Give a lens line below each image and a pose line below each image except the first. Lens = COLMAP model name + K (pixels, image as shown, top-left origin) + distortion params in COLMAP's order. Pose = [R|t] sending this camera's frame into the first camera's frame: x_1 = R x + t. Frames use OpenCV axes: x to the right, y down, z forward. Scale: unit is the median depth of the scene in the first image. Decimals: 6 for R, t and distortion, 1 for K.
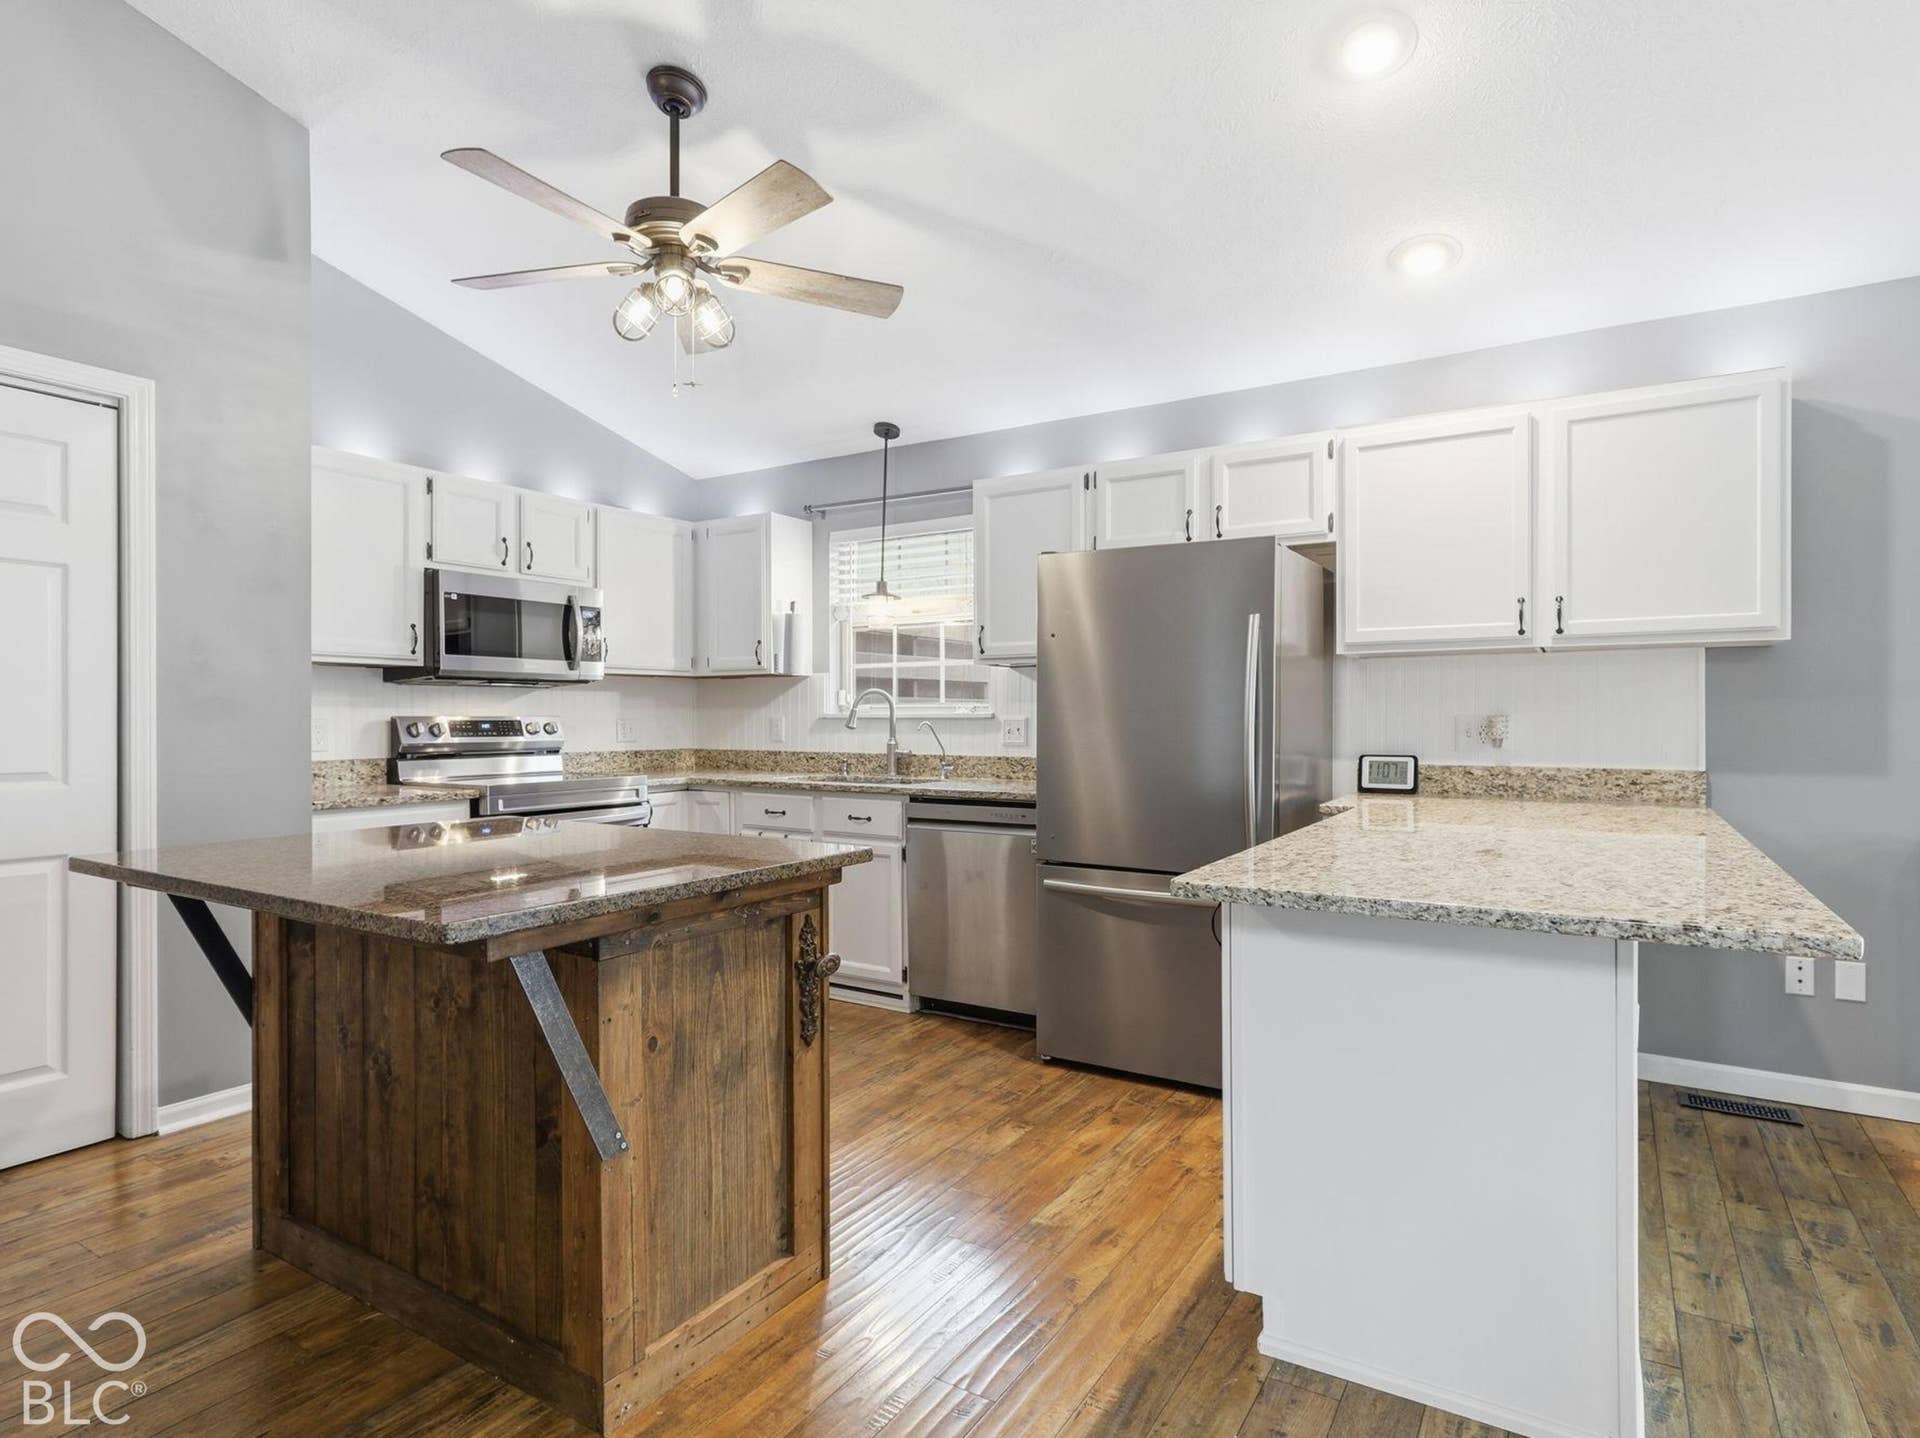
lens RADIAL K [[1032.7, 0, 955.4], [0, 1032.7, 721.4], [0, 0, 1]] dist [-0.001917, -0.000403]
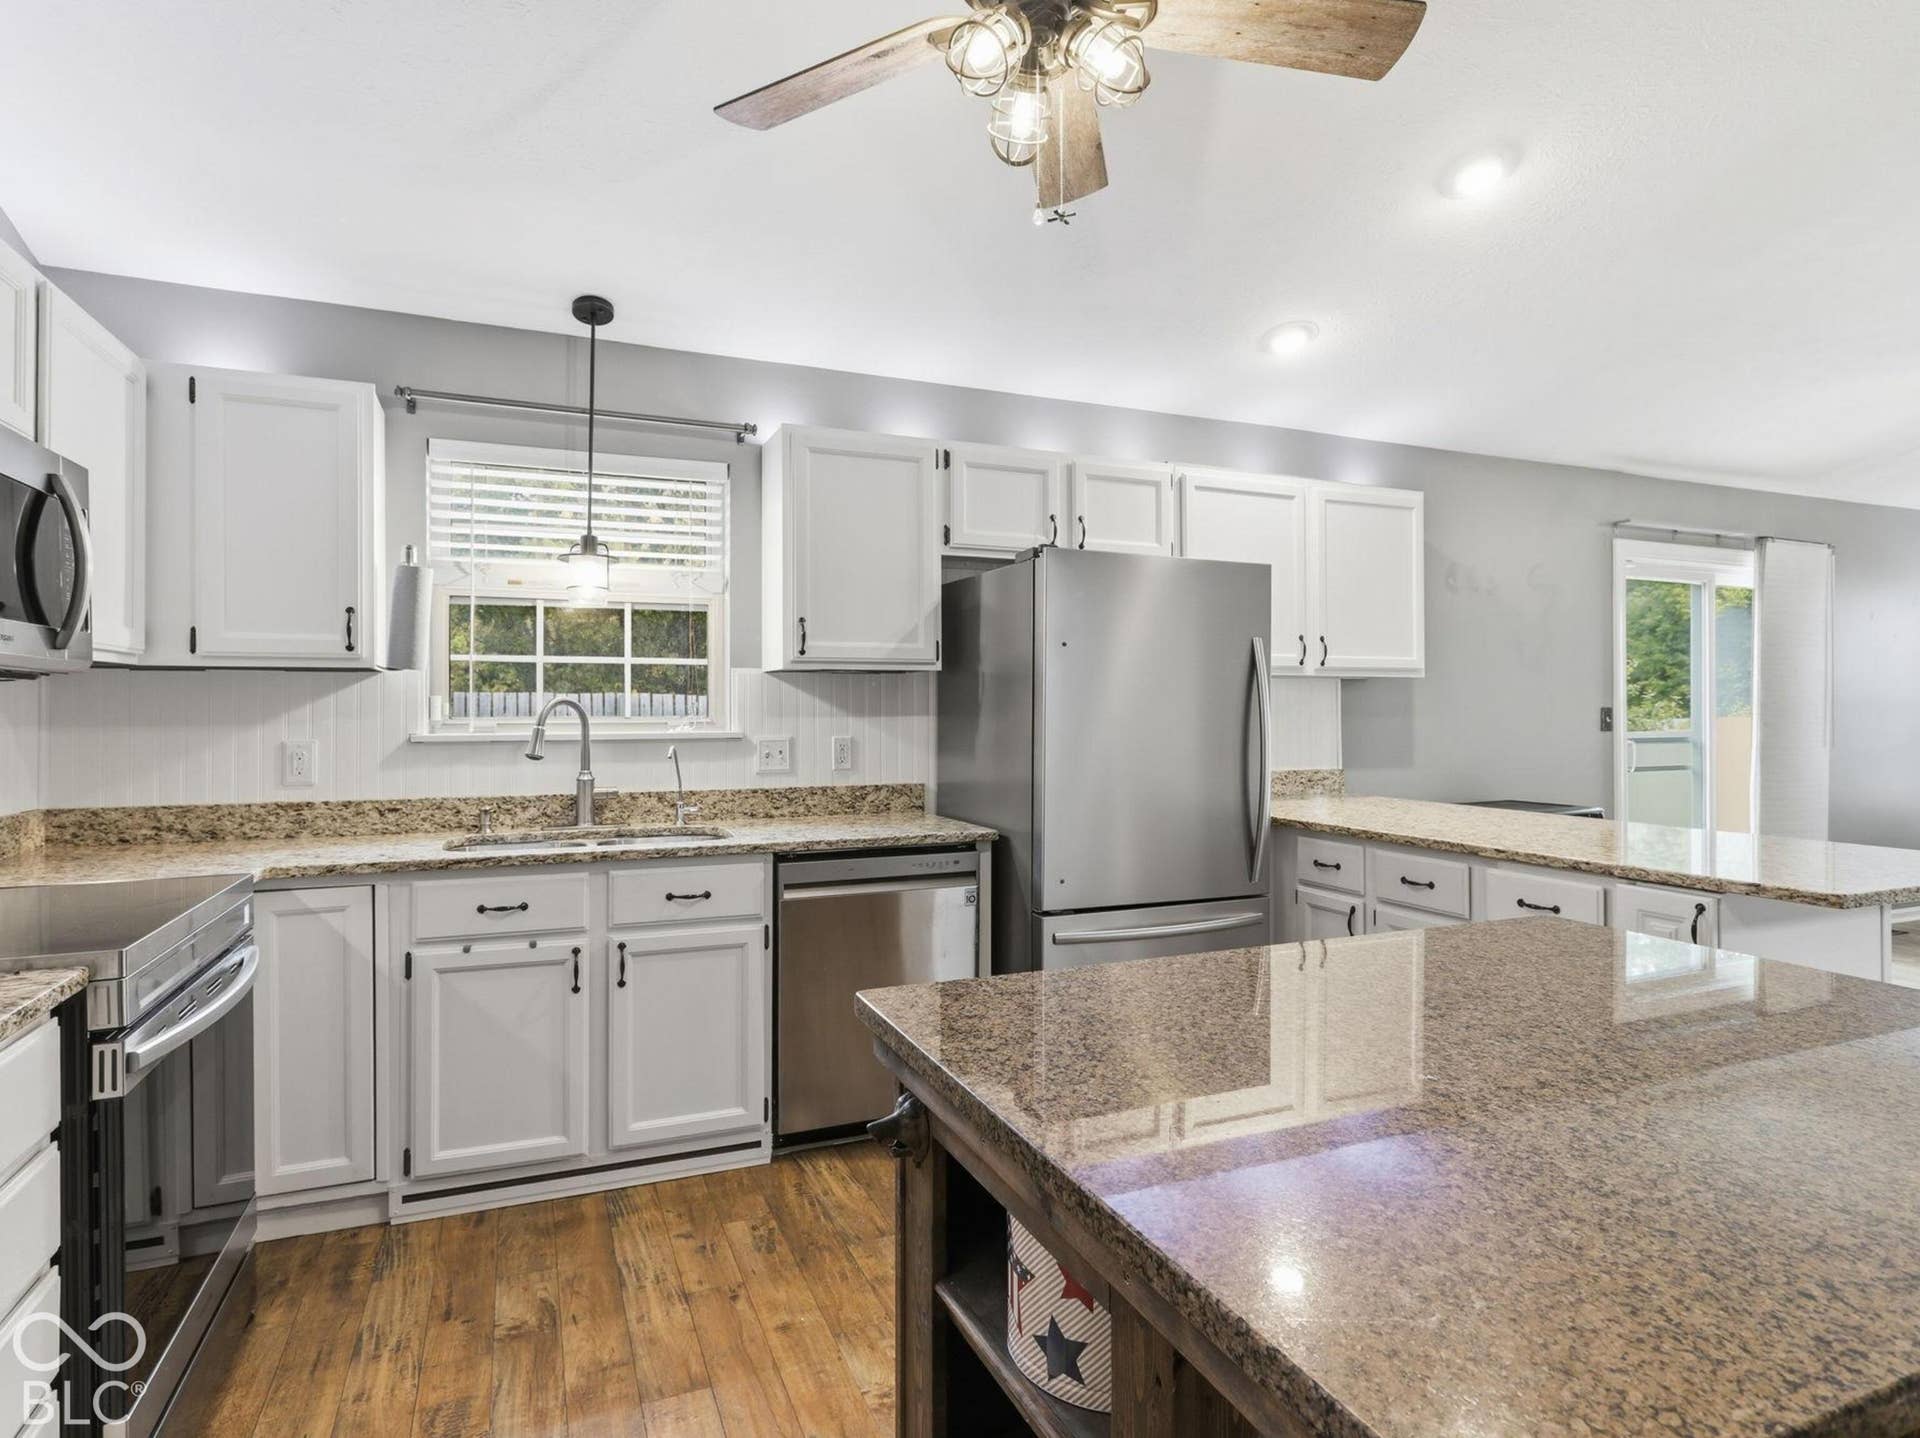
lens RADIAL K [[1044.7, 0, 958.9], [0, 1044.7, 708.8], [0, 0, 1]] dist [-0.003793, 0.008800]
pose [[0.575095, 0.000653, 0.818086, -0.554340], [0.005771, 0.999972, -0.004855, -0.022399], [-0.818066, 0.007513, 0.575075, 0.484804]]
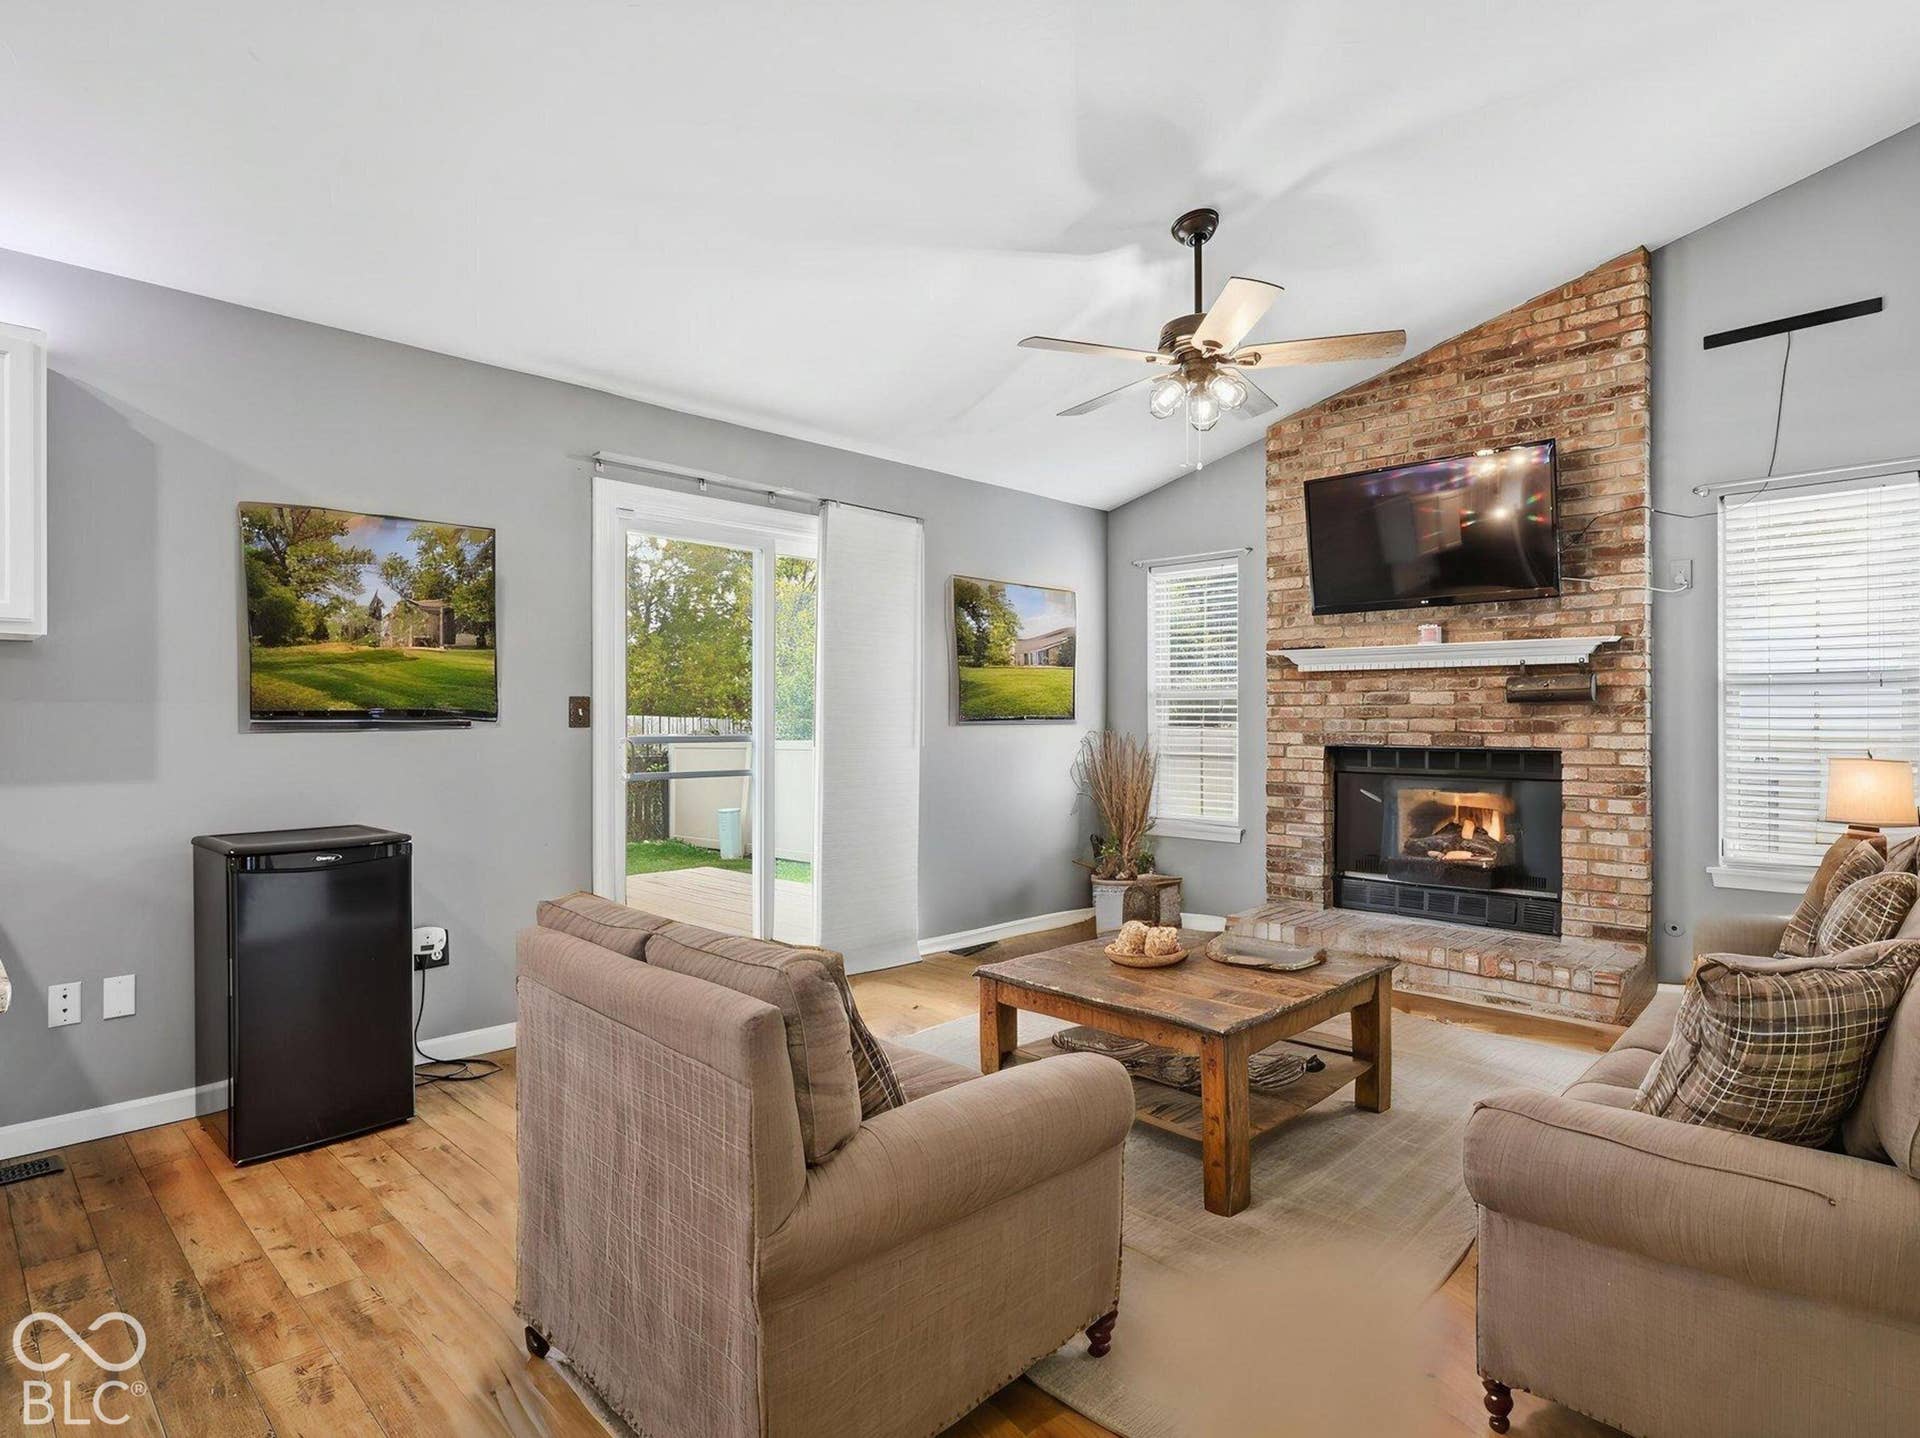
lens RADIAL K [[1037.3, 0, 953.8], [0, 1037.3, 716.1], [0, 0, 1]] dist [0.000804, 0.001266]
pose [[0.221707, 0.004804, 0.975101, 0.072069], [0.004392, 0.999973, -0.005926, 0.000213], [-0.975103, 0.005597, 0.221680, 0.020033]]
